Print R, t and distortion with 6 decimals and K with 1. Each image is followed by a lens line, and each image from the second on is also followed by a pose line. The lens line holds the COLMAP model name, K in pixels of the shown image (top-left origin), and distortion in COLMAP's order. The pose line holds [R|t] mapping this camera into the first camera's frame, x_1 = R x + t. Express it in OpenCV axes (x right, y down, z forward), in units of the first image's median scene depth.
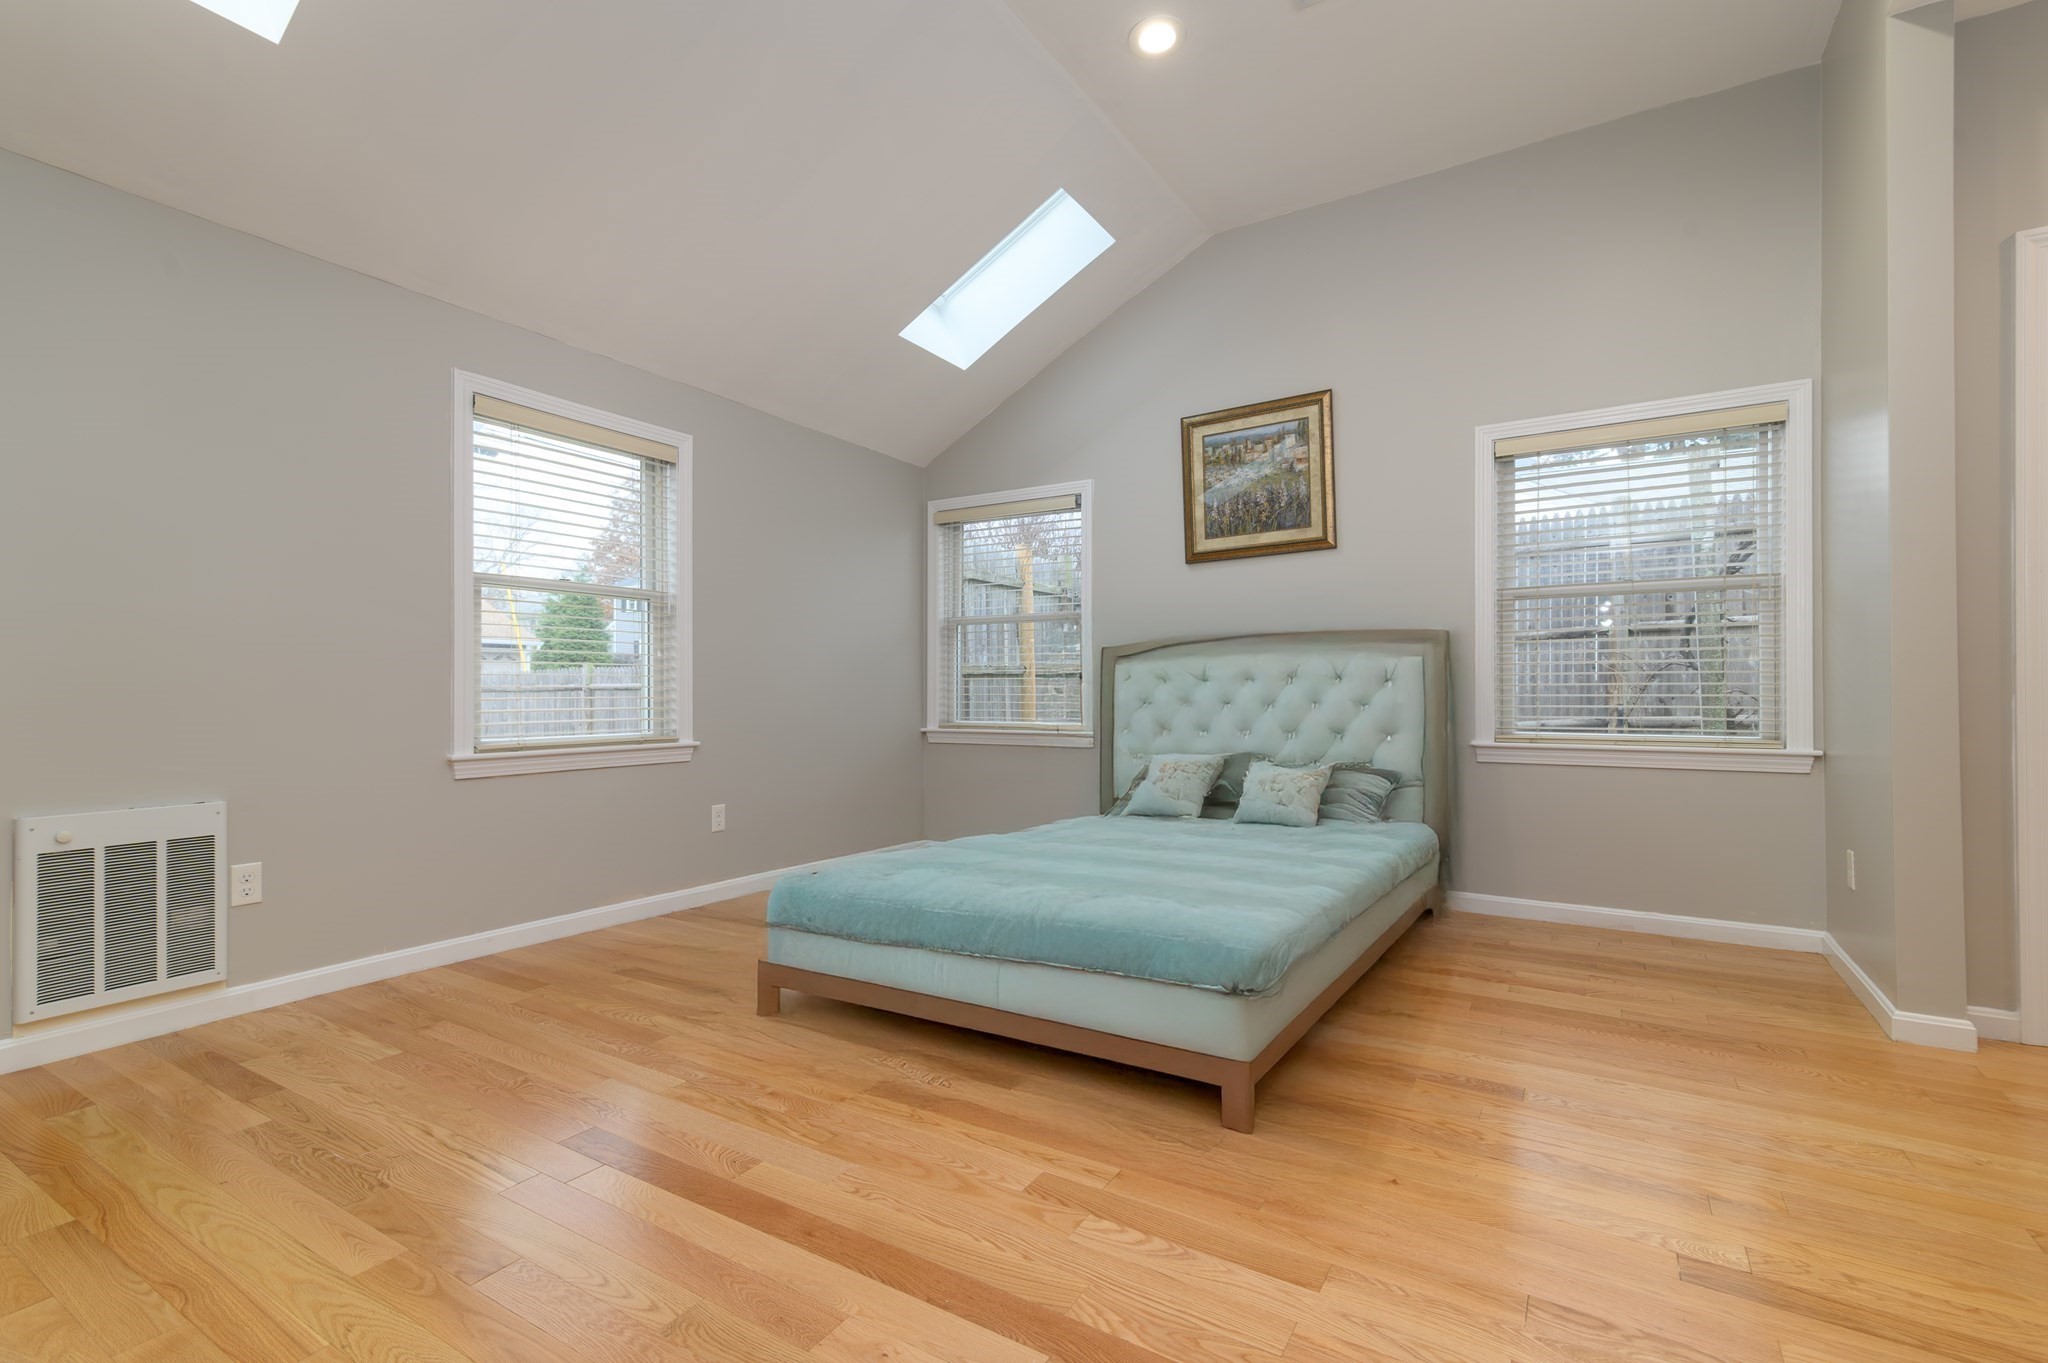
lens RADIAL K [[921.7, 0, 1024.0], [0, 921.7, 681.5], [0, 0, 1]] dist [0.016619, -0.001568]
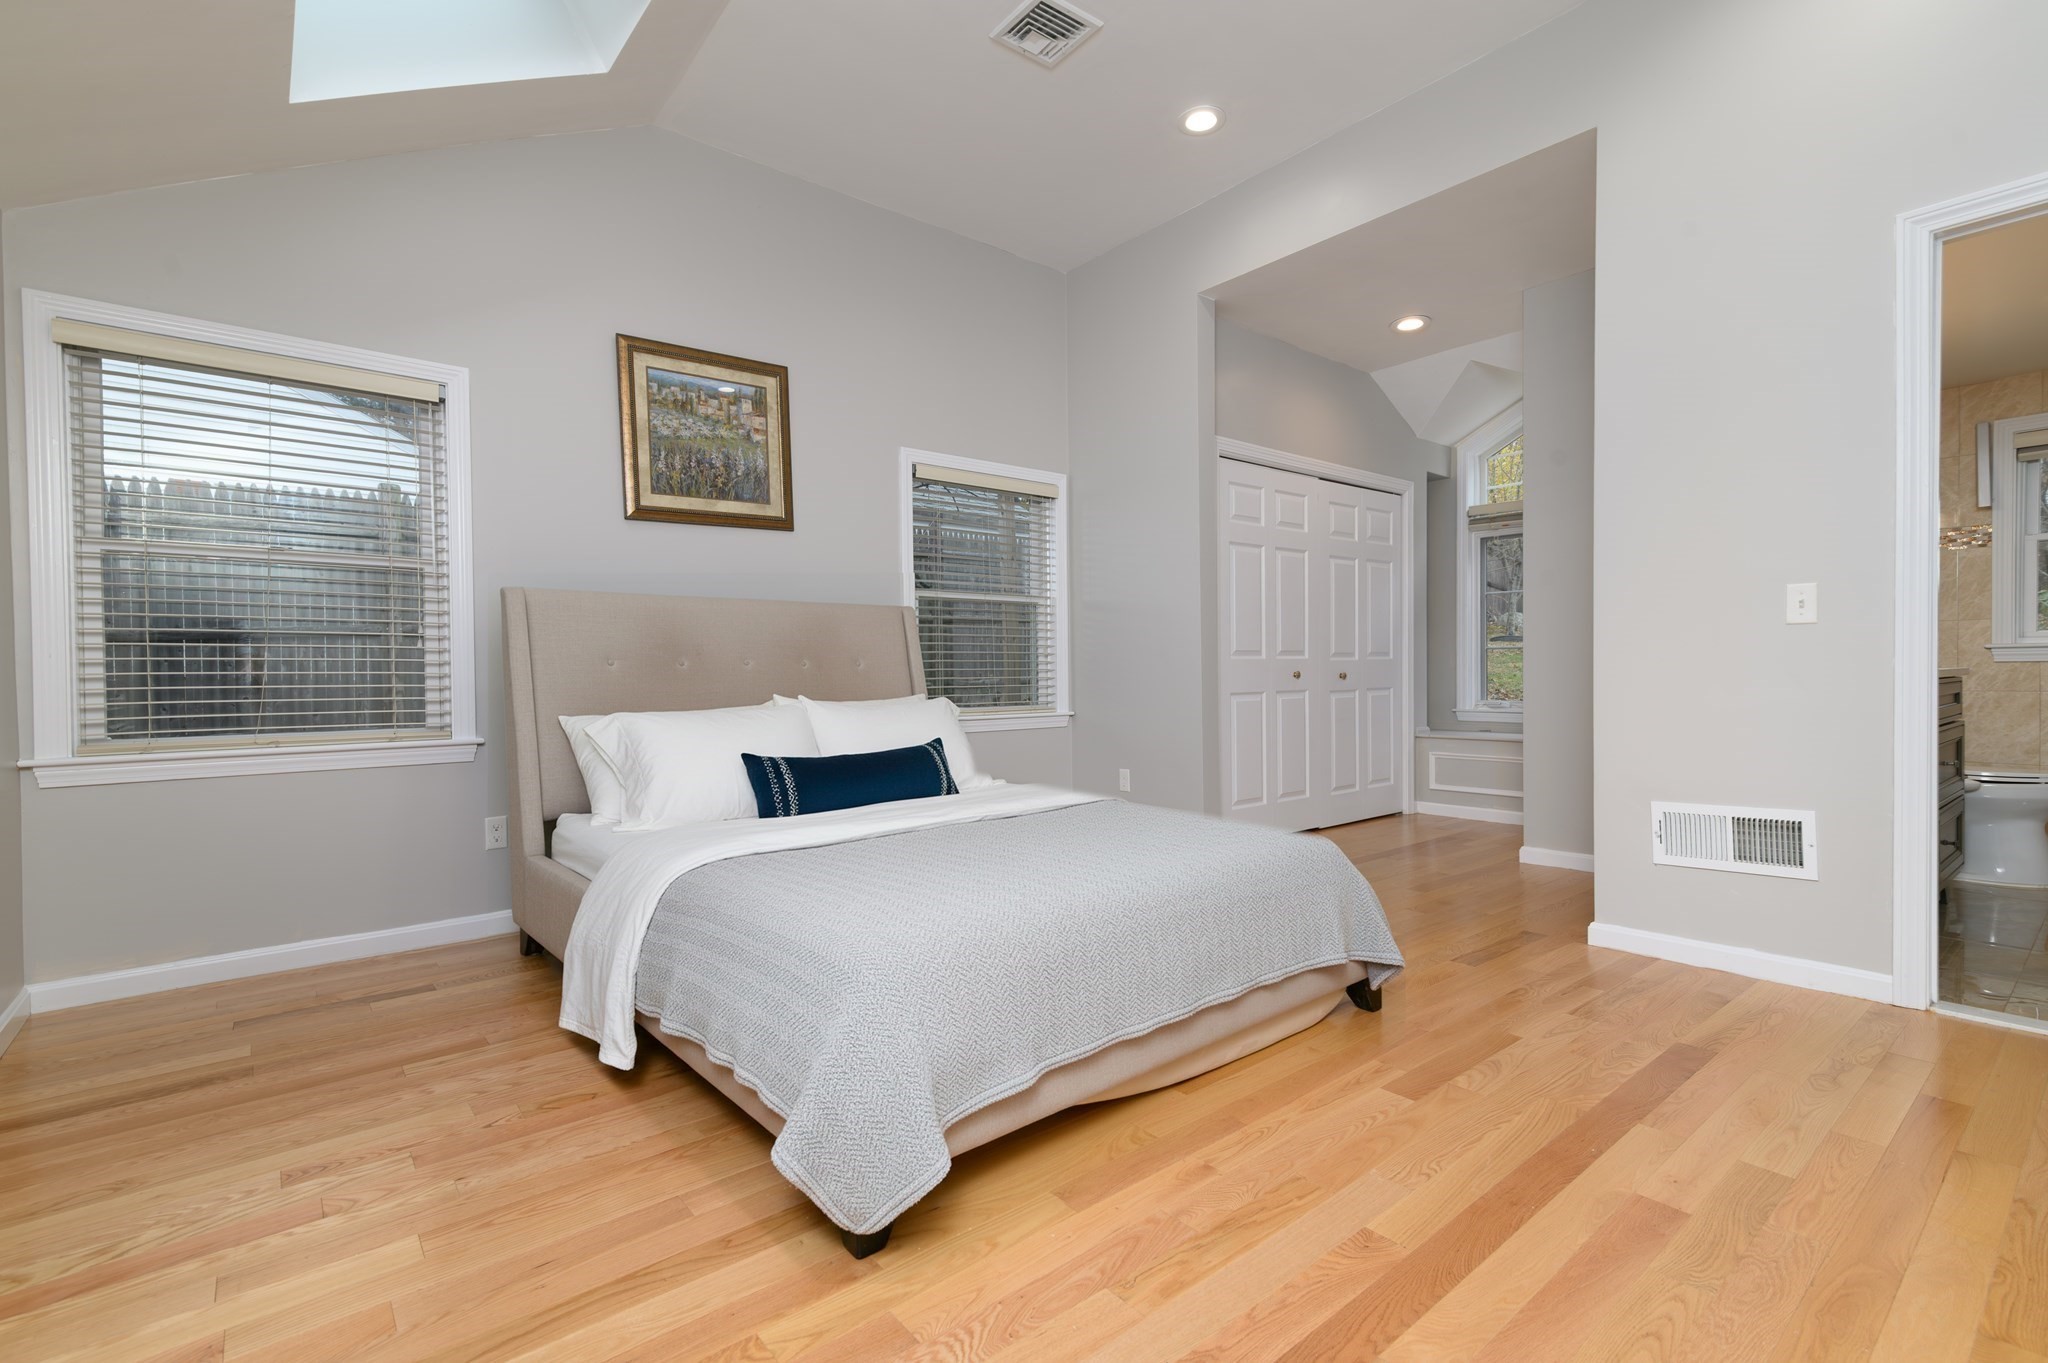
lens RADIAL K [[921.7, 0, 1024.0], [0, 921.7, 681.5], [0, 0, 1]] dist [0.016619, -0.001568]
pose [[0.324716, -0.007491, 0.945782, -0.498292], [0.000441, 0.999970, 0.007769, 0.007987], [-0.945811, -0.002106, 0.324710, 0.434234]]
